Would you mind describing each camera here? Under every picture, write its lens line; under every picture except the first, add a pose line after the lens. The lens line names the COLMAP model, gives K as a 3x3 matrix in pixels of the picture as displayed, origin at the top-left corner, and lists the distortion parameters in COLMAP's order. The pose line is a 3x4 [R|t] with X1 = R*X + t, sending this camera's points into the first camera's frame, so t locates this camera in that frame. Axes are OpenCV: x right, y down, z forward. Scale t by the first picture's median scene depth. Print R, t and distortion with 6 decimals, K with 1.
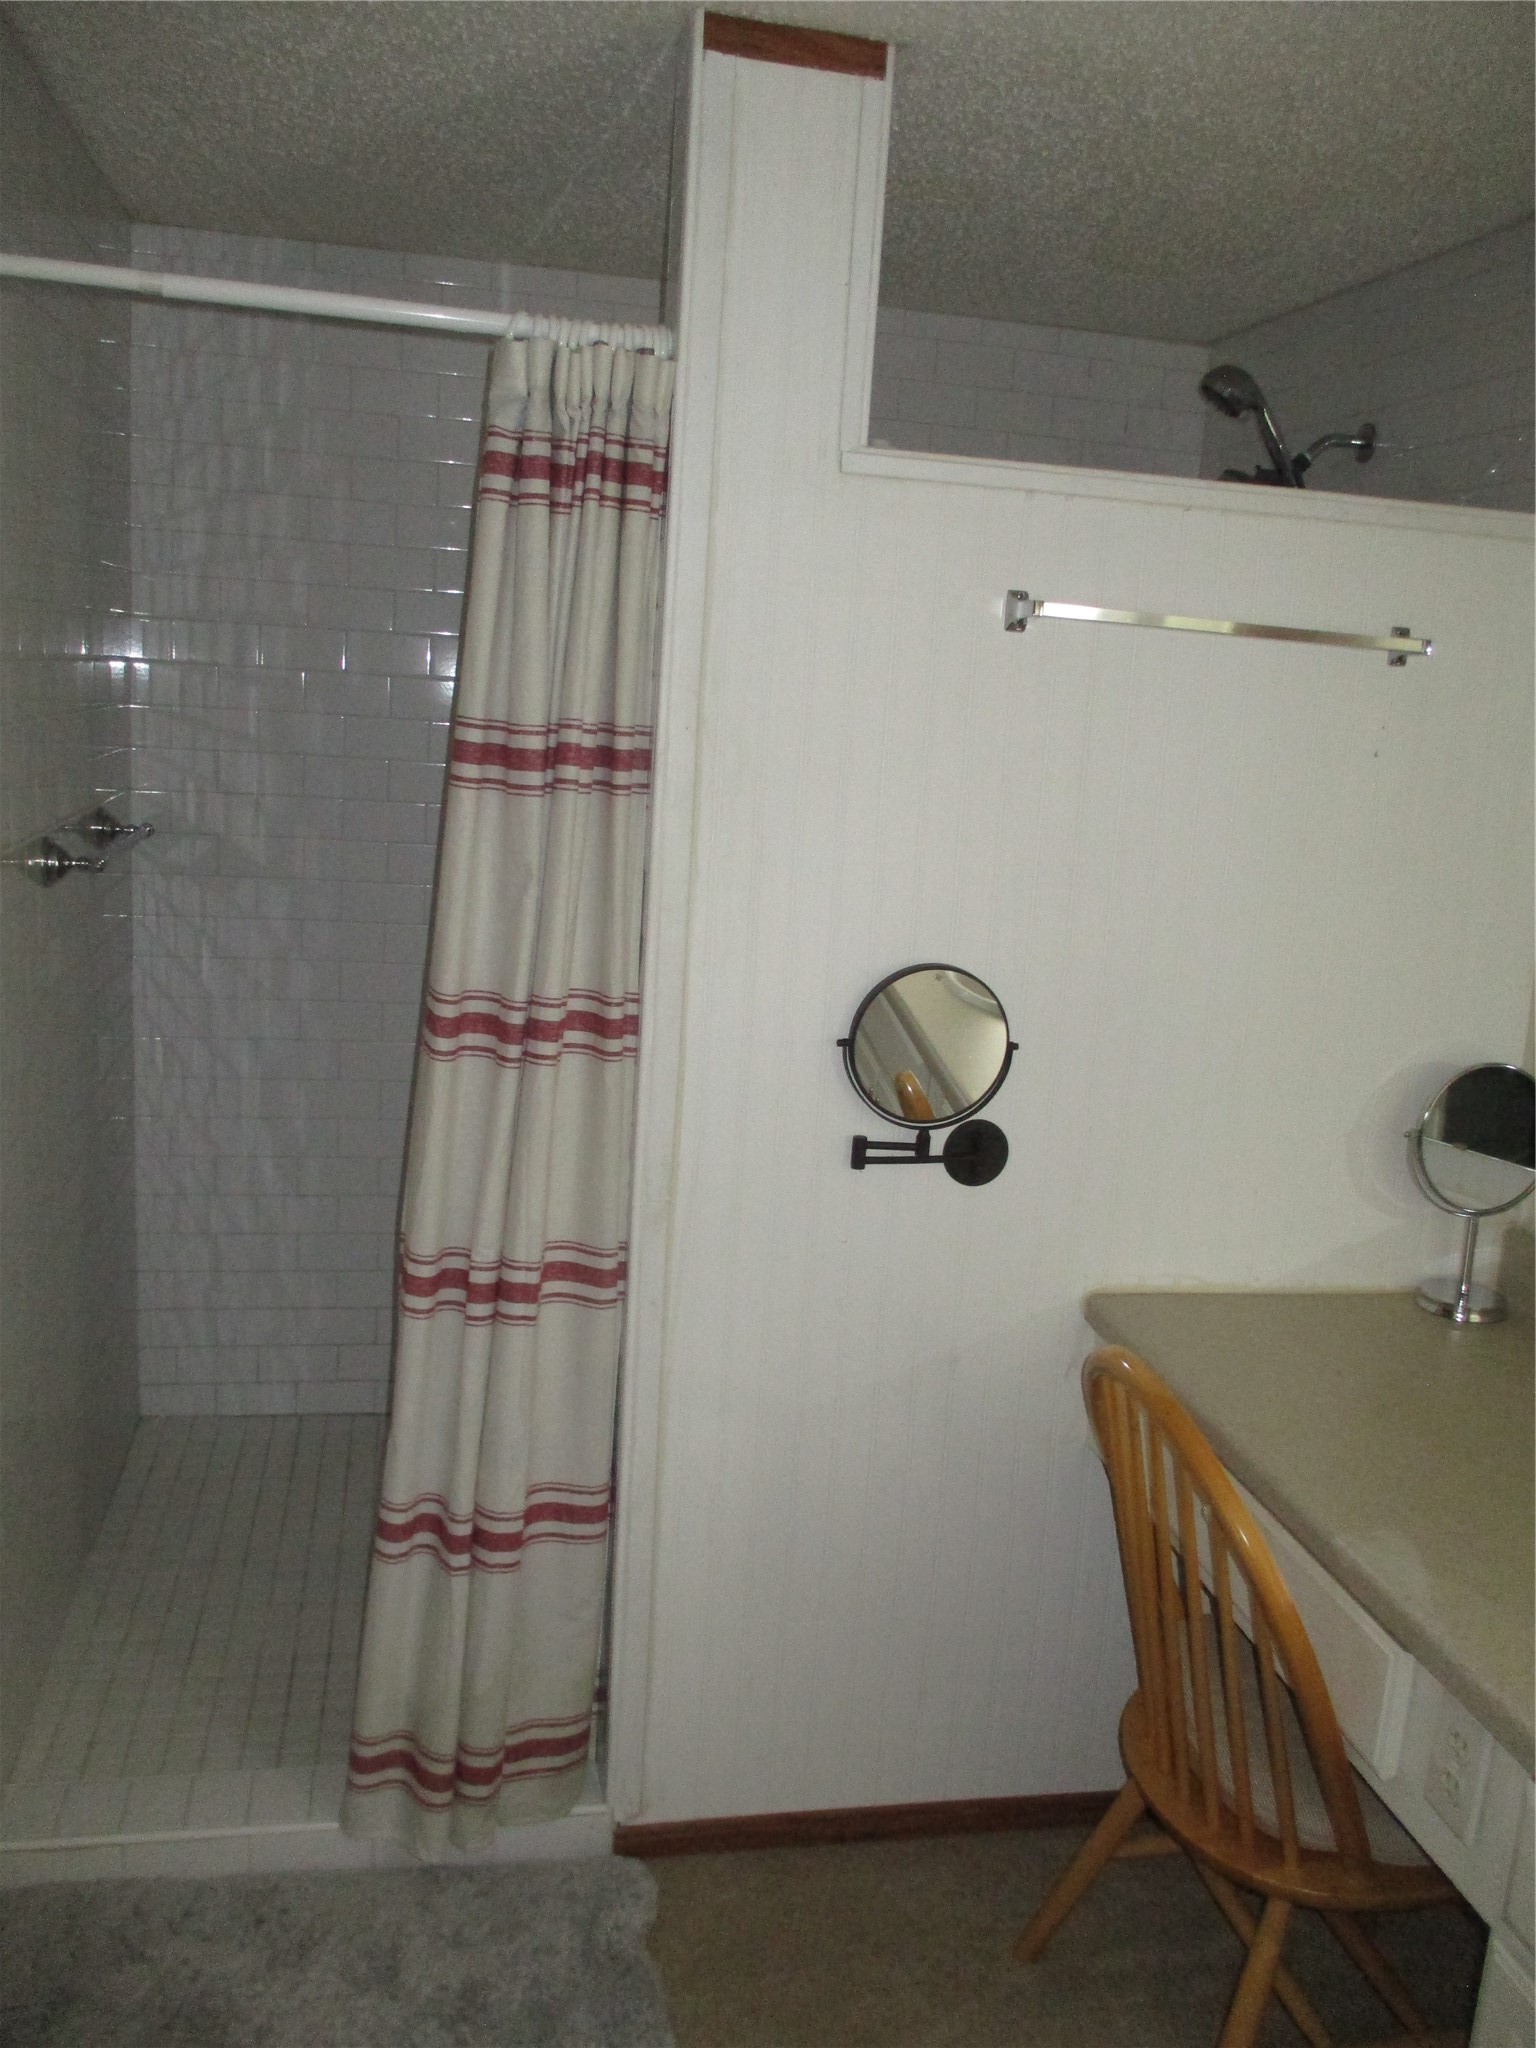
lens RADIAL K [[1693.9, 0, 767.4], [0, 1693.9, 1036.2], [0, 0, 1]] dist [-0.031615, 0.004737]
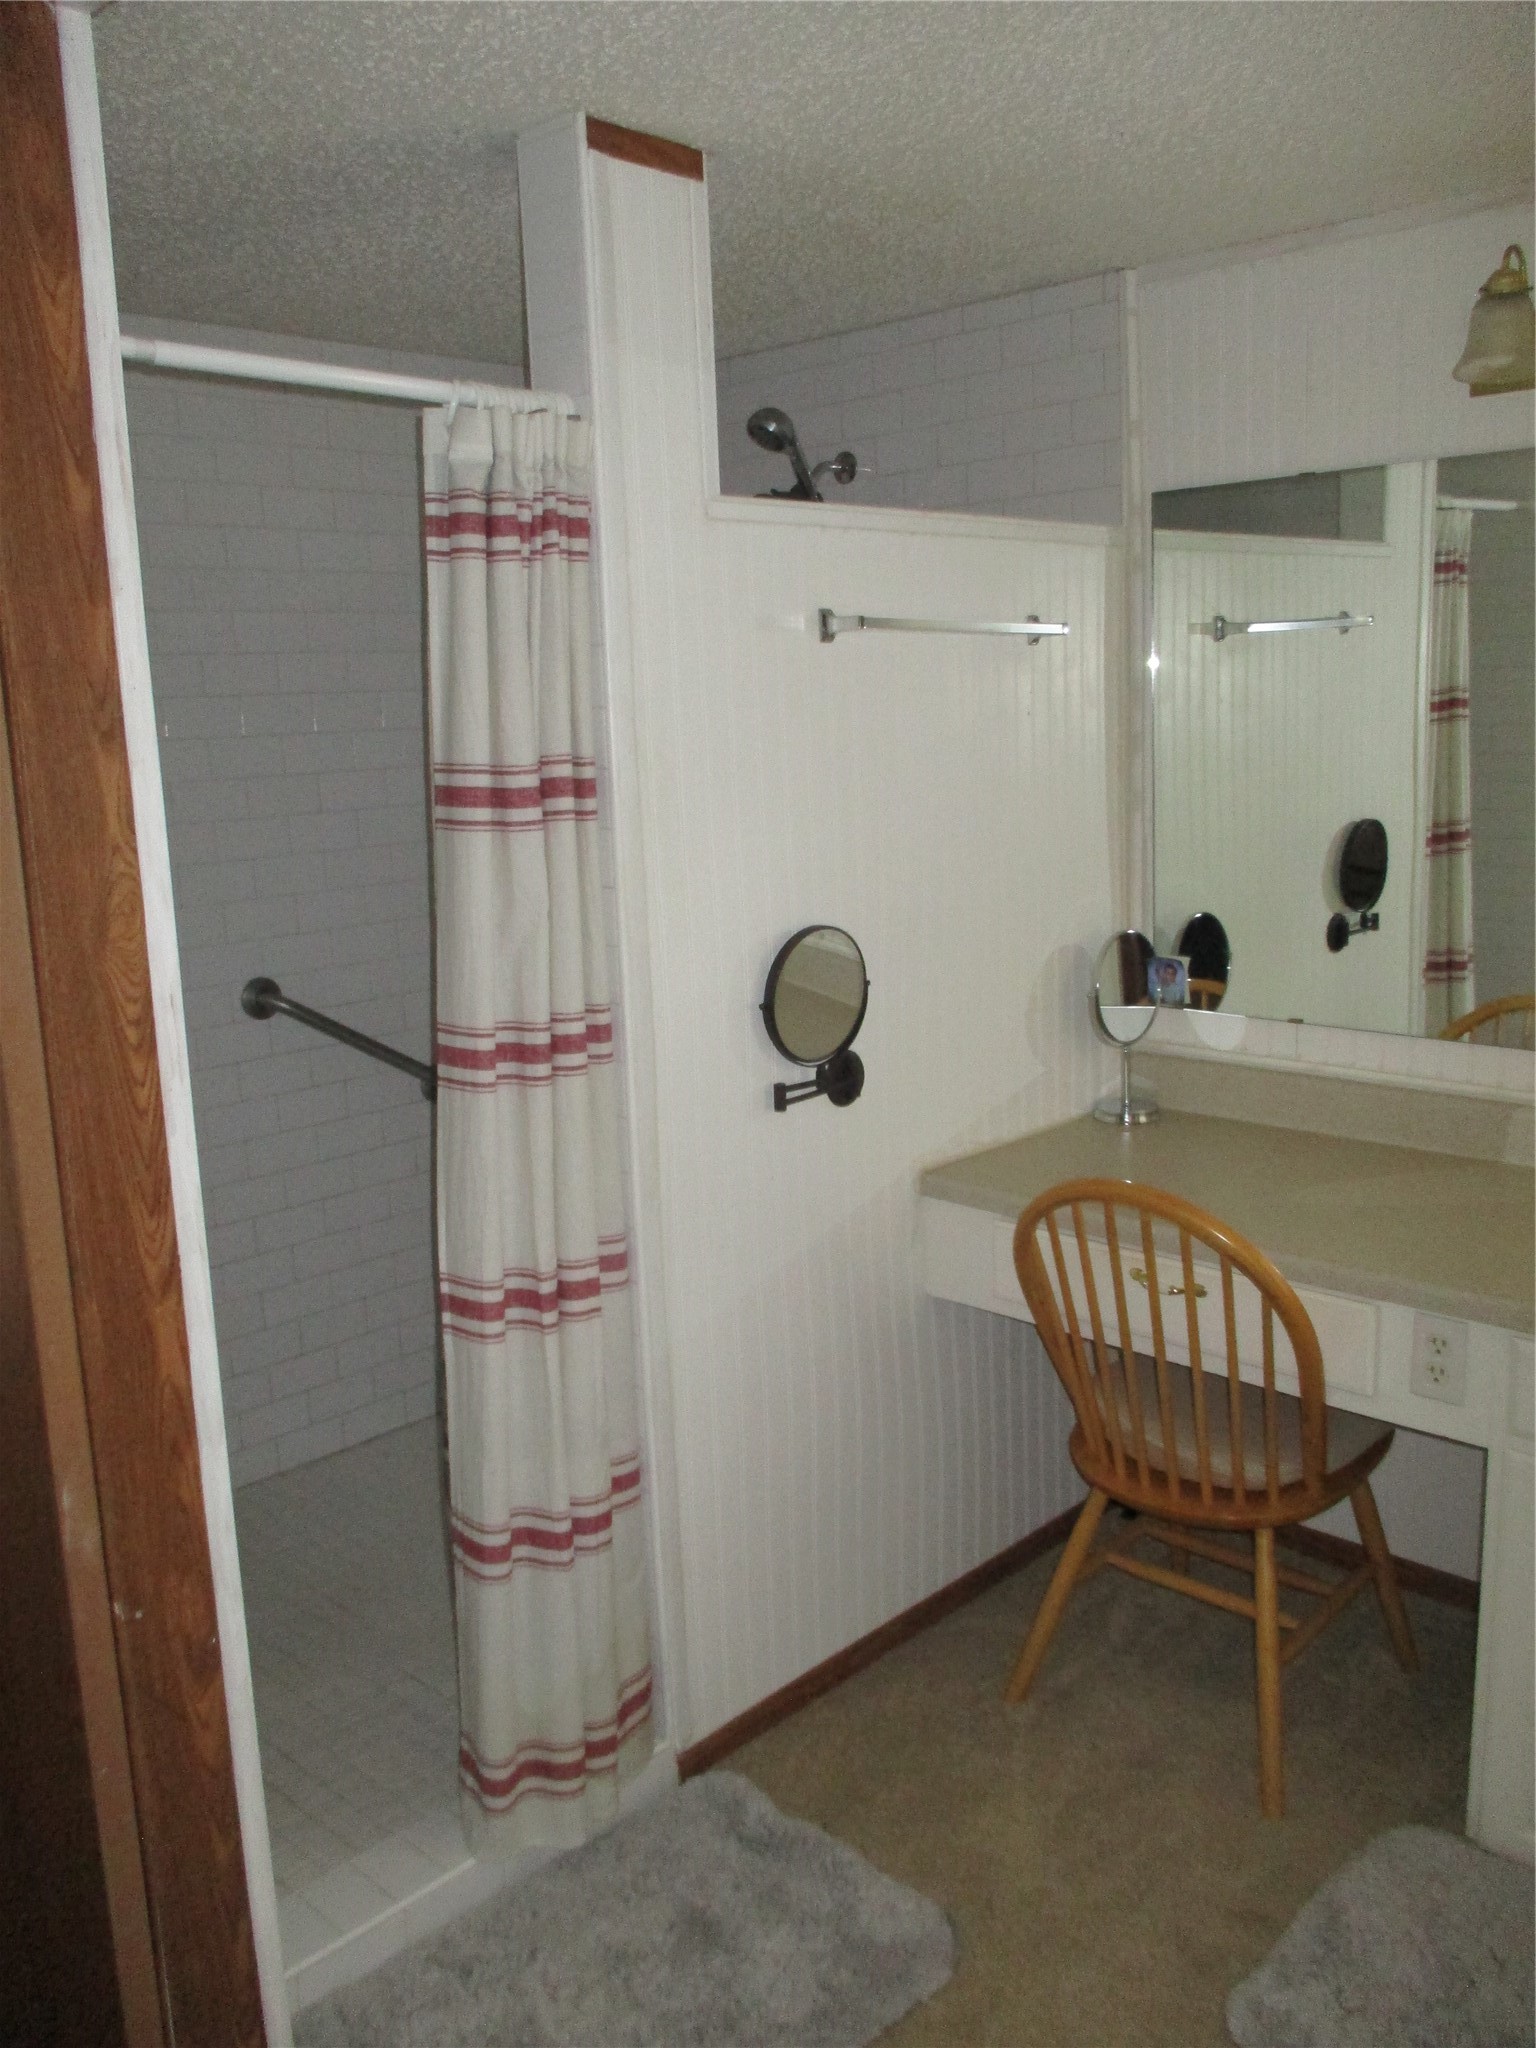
lens RADIAL K [[1693.9, 0, 780.1], [0, 1693.9, 1027.6], [0, 0, 1]] dist [-0.031615, 0.004737]
pose [[0.812260, -0.203087, 0.546800, -0.607988], [0.200518, 0.977518, 0.065196, -0.056984], [-0.547747, 0.056687, 0.834721, 0.025667]]
